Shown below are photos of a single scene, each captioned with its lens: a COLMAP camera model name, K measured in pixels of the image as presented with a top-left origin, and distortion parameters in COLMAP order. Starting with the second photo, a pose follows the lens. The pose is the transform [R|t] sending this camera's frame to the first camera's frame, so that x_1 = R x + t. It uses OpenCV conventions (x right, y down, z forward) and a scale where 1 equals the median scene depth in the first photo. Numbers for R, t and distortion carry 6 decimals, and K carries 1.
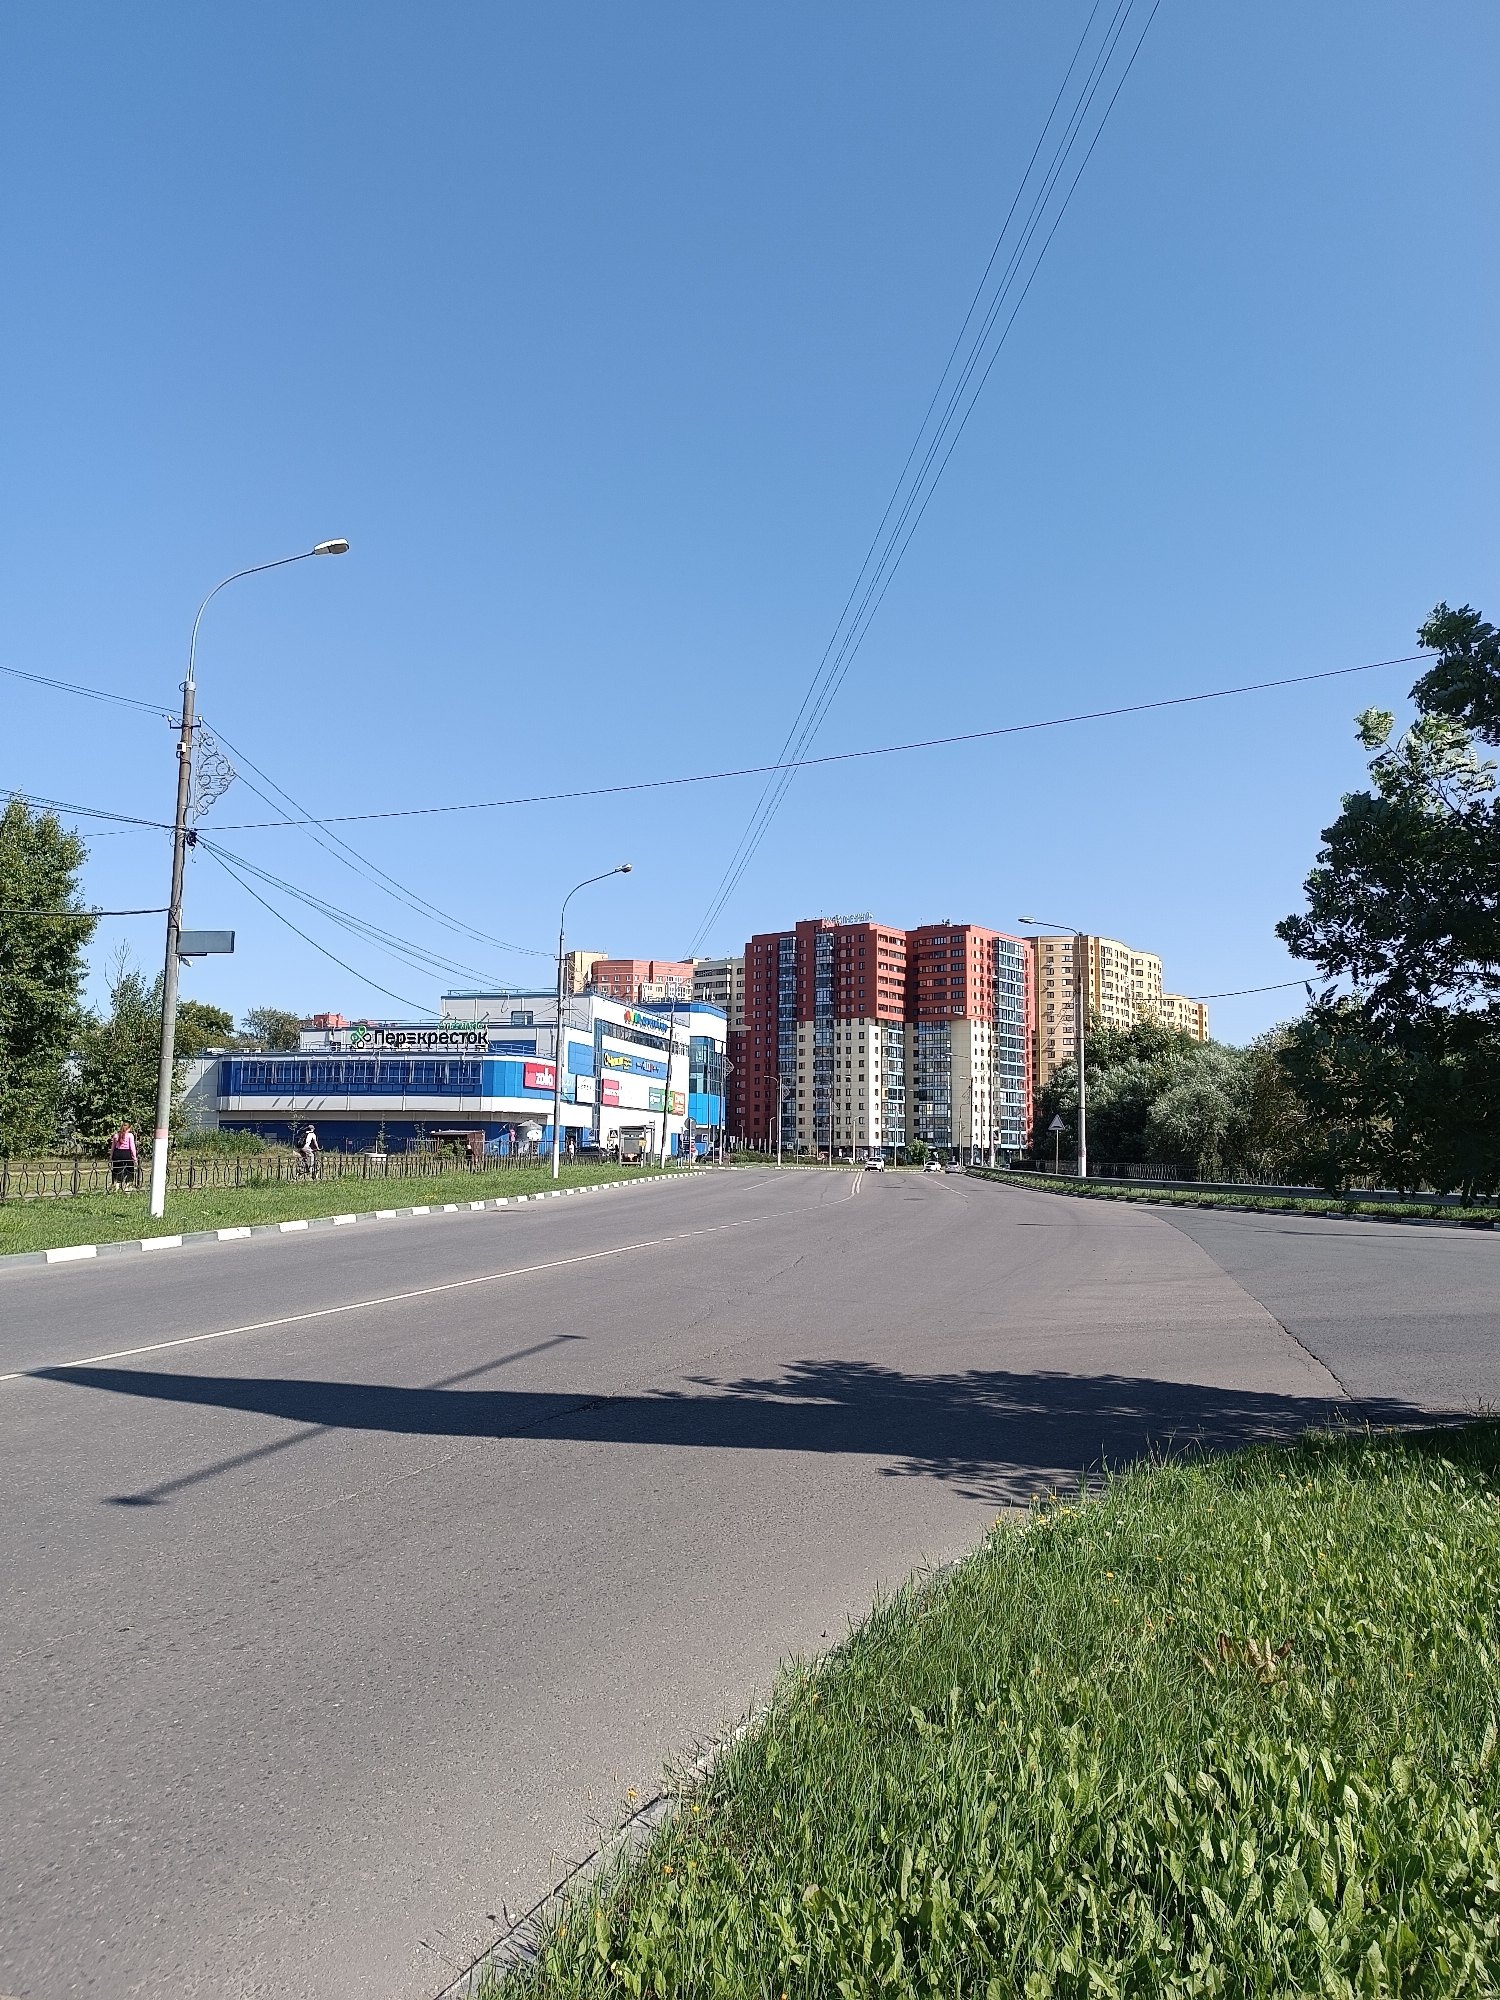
lens RADIAL K [[1396.6, 0, 750.0], [0, 1396.6, 1000.0], [0, 0, 1]] dist [0.018038, -0.003902]
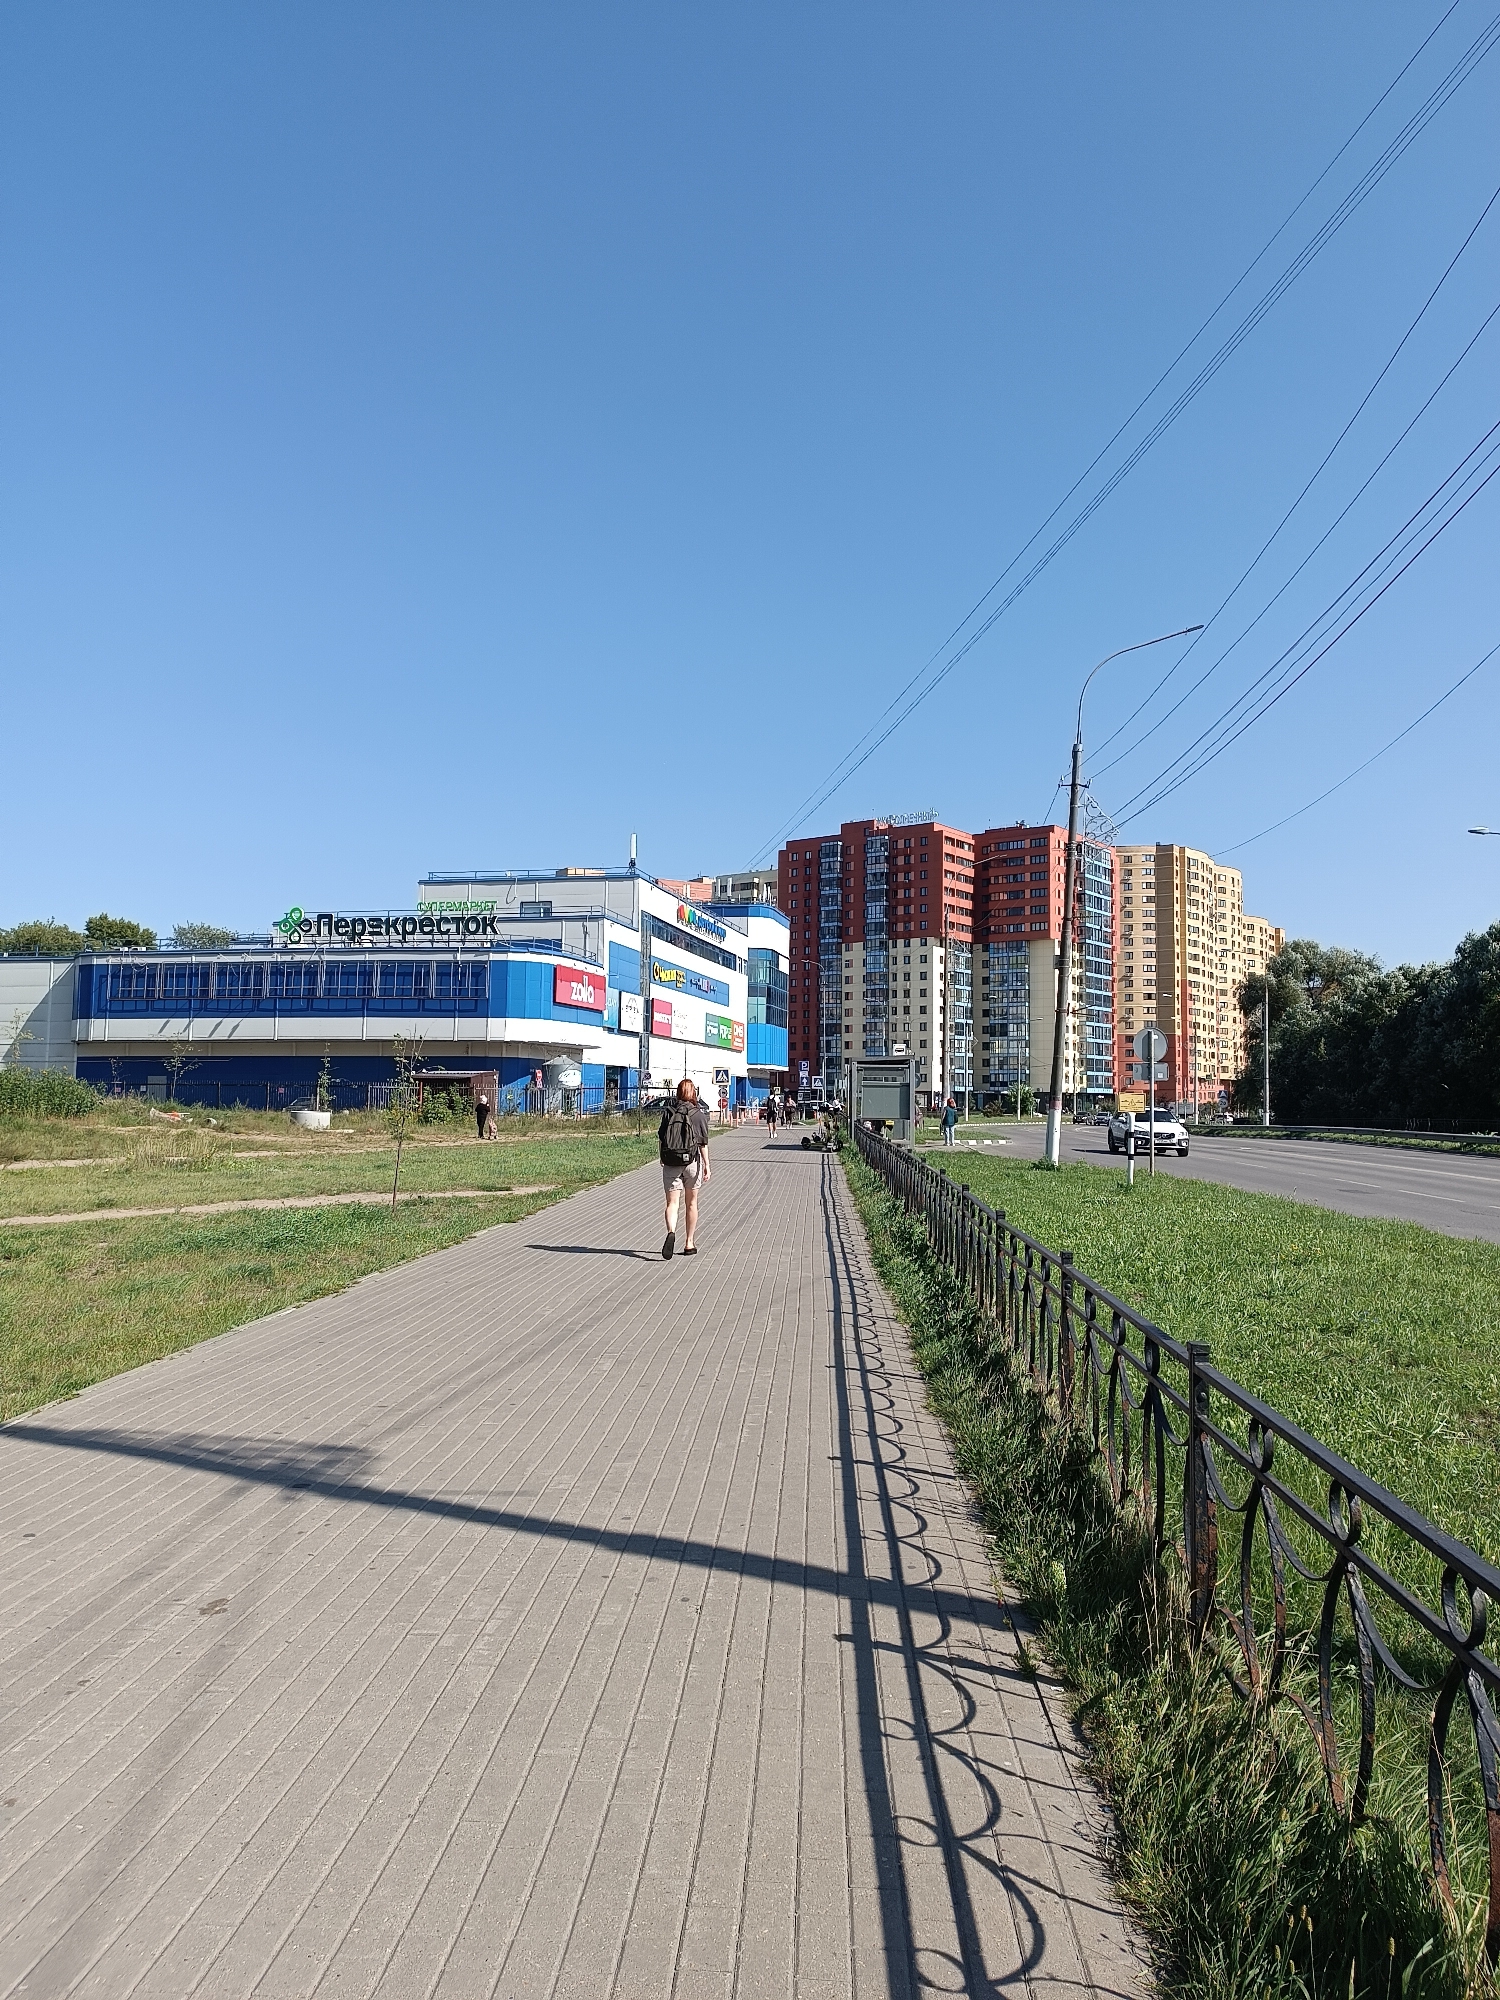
lens RADIAL K [[1396.6, 0, 750.0], [0, 1396.6, 1000.0], [0, 0, 1]] dist [0.018038, -0.003902]
pose [[0.999794, -0.002580, 0.020121, -0.040944], [0.001780, 0.999211, 0.039667, 0.017126], [-0.020207, -0.039623, 0.999010, 0.173633]]
